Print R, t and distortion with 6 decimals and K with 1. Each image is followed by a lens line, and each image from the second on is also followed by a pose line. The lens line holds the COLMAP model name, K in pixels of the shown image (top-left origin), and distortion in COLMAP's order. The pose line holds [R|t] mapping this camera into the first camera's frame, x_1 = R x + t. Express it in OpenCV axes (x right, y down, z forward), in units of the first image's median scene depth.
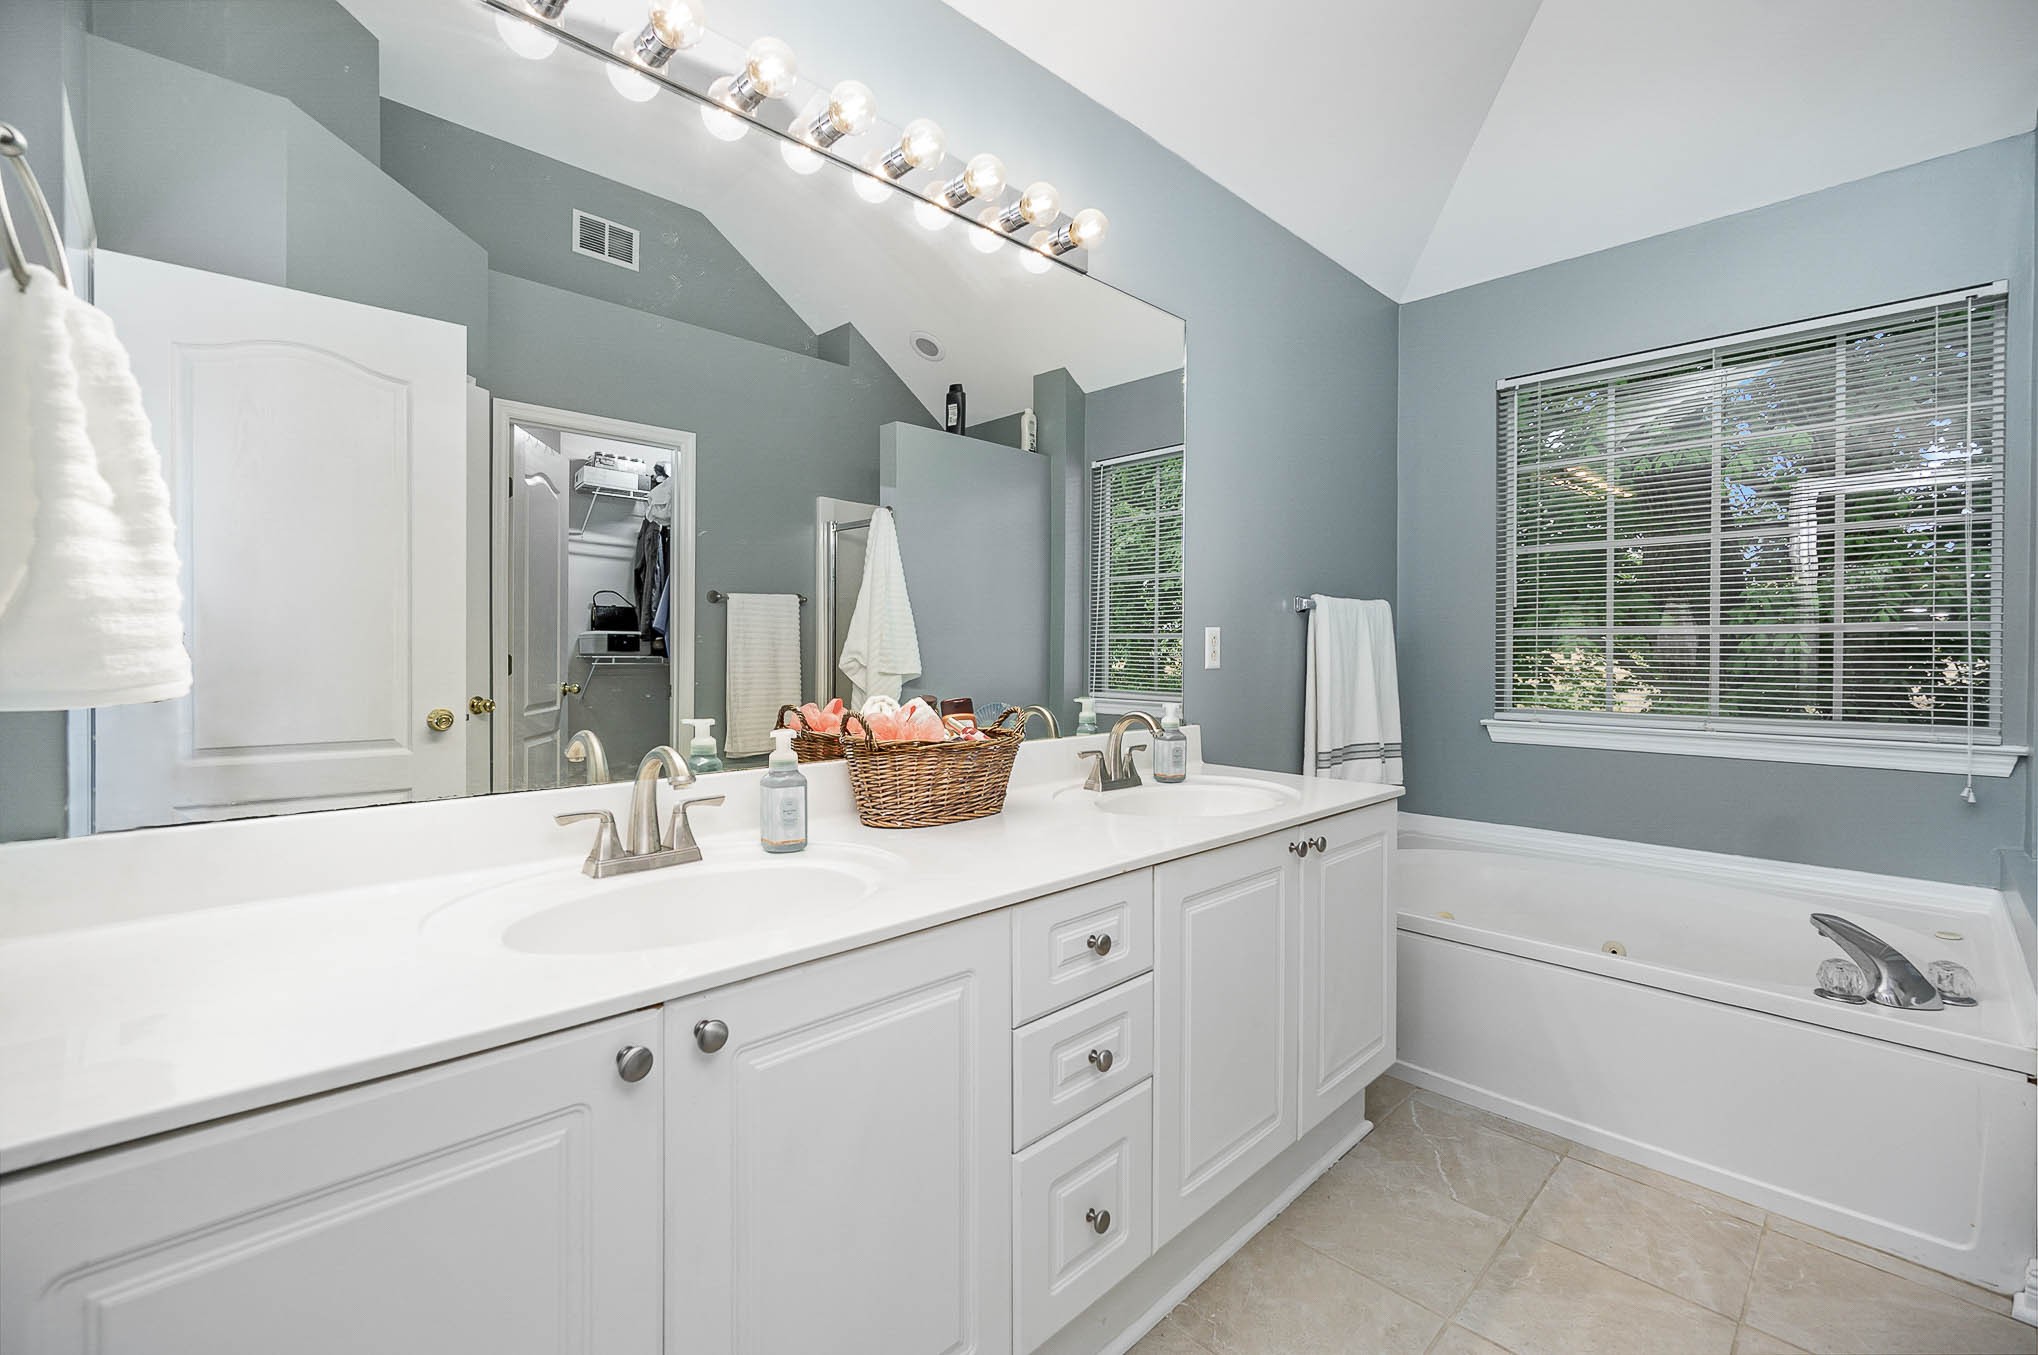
lens RADIAL K [[866.6, 0, 1015.2], [0, 866.6, 666.6], [0, 0, 1]] dist [0.000259, -0.003378]
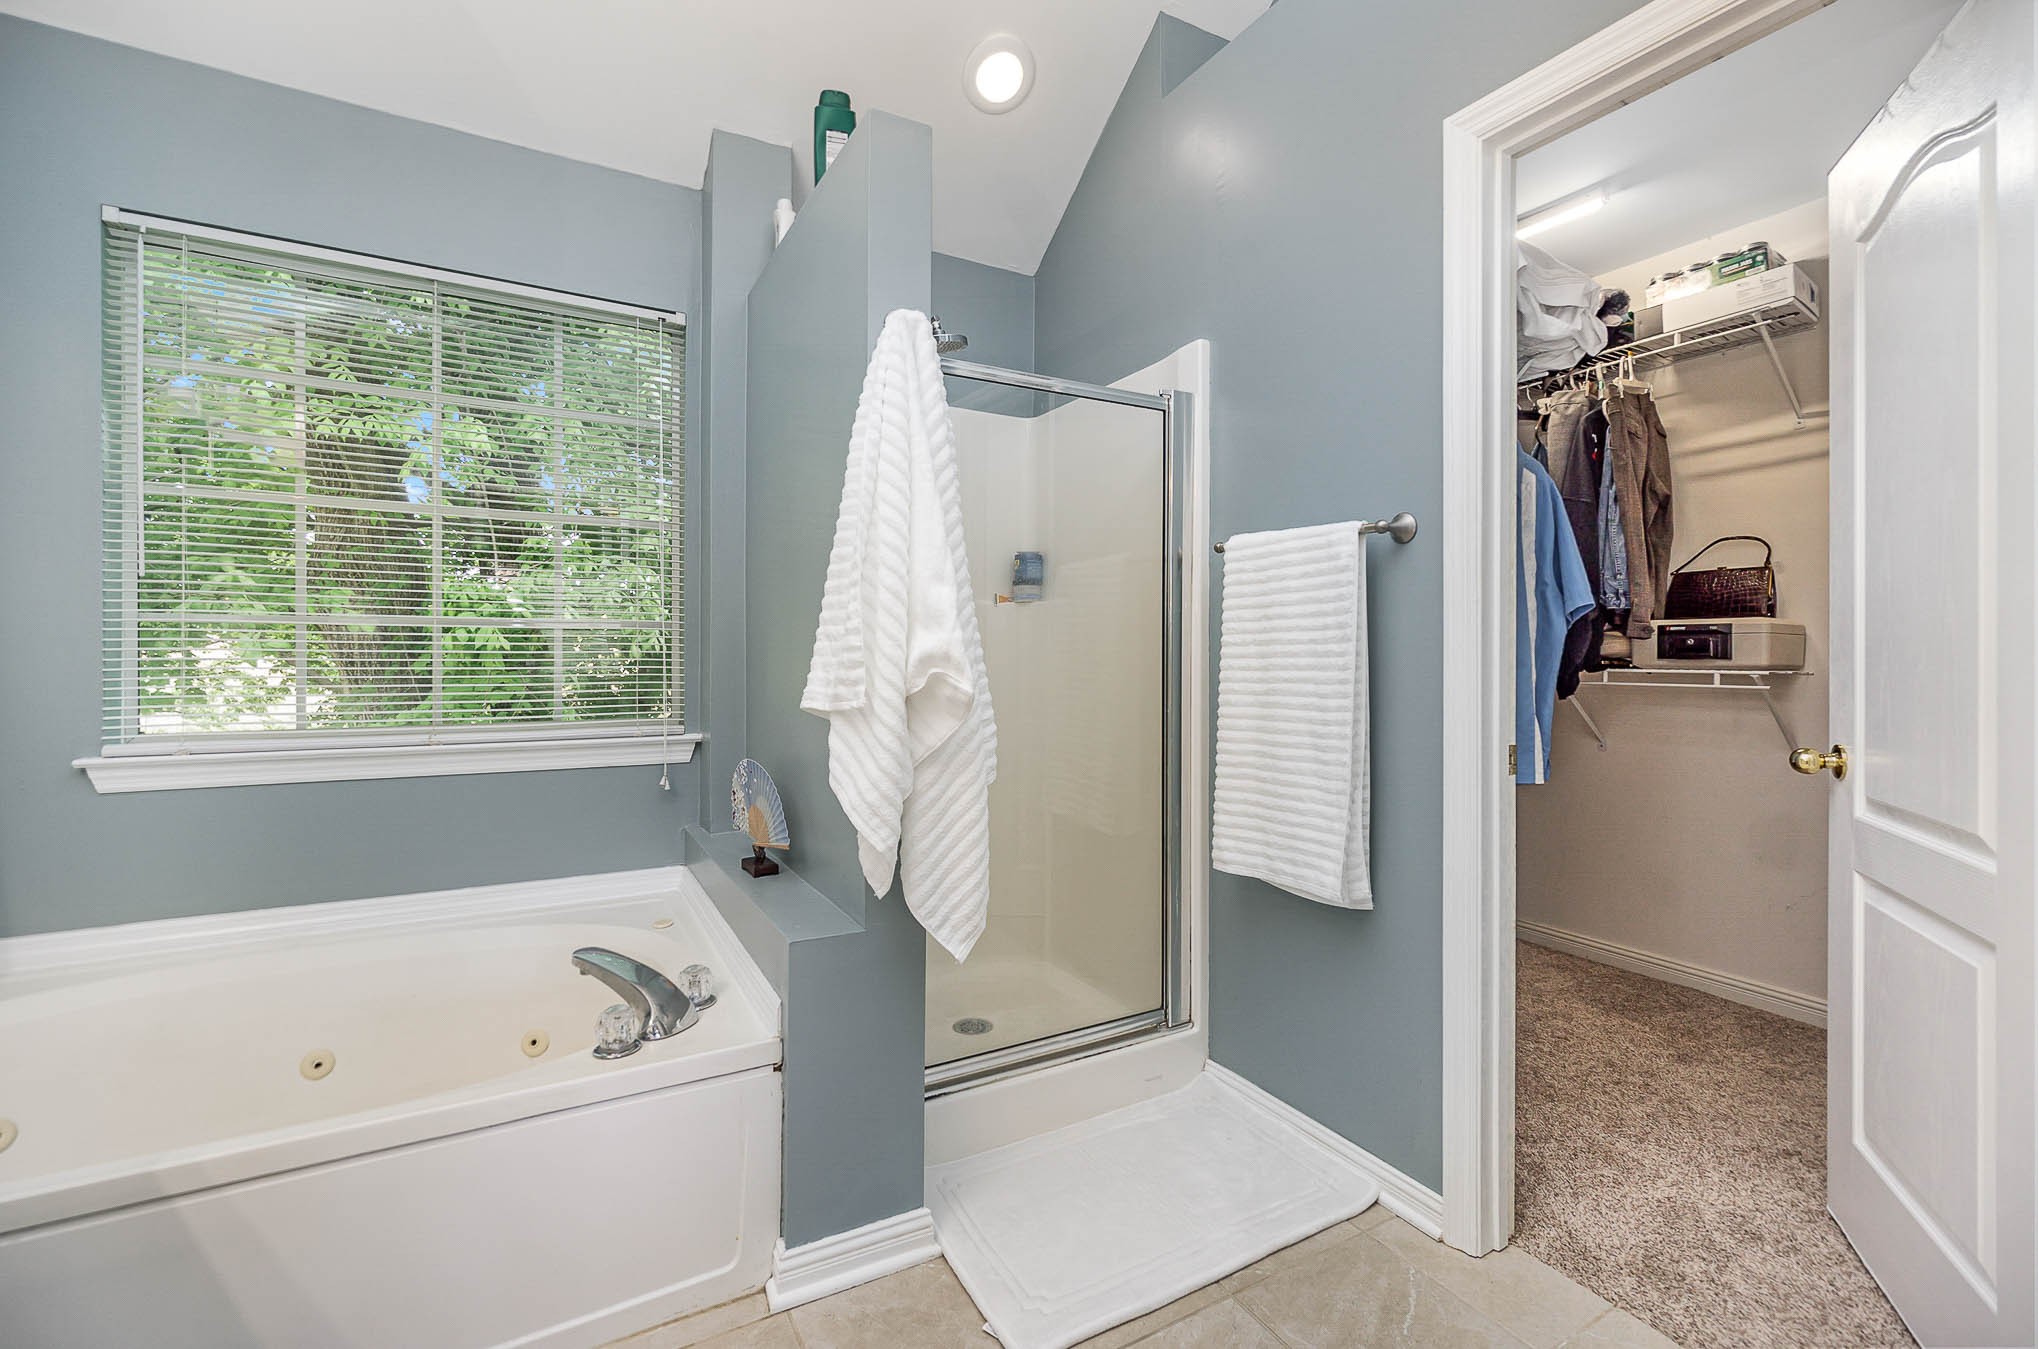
lens RADIAL K [[866.6, 0, 1015.2], [0, 866.6, 663.6], [0, 0, 1]] dist [0.000259, -0.003378]
pose [[0.252182, -0.007134, 0.967654, 0.175604], [0.010397, 0.999935, 0.004663, -0.000509], [-0.967624, 0.008885, 0.252240, 0.308975]]
